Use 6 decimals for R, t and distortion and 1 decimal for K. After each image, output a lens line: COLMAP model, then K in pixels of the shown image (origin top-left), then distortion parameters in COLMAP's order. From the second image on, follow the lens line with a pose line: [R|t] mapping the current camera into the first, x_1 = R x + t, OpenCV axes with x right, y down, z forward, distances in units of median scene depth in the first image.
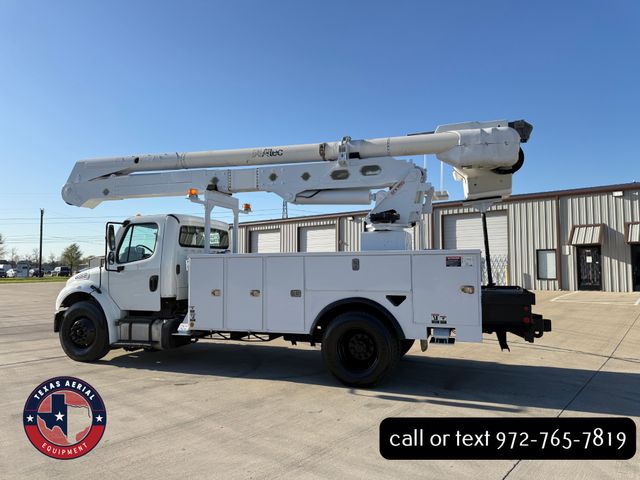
lens RADIAL K [[451.5, 0, 317.4], [0, 451.5, 234.3], [0, 0, 1]] dist [0.062195, -0.077698]
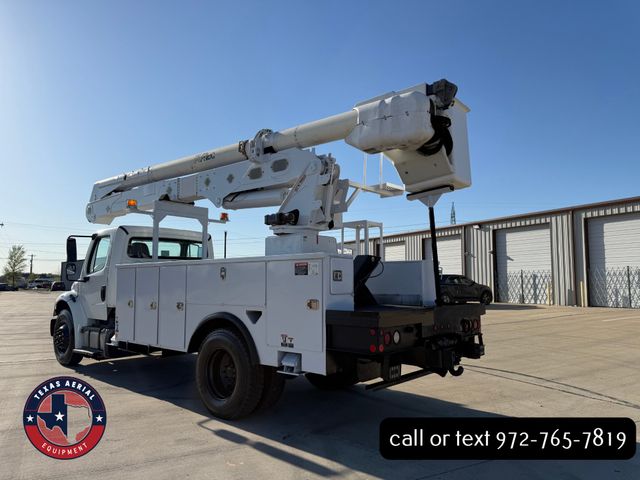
lens RADIAL K [[451.5, 0, 319.3], [0, 451.5, 236.5], [0, 0, 1]] dist [0.062195, -0.077698]
pose [[0.929494, -0.032426, -0.367409, 0.469999], [0.022041, 0.999231, -0.032428, 0.022569], [0.368178, 0.022044, 0.929494, 0.210719]]
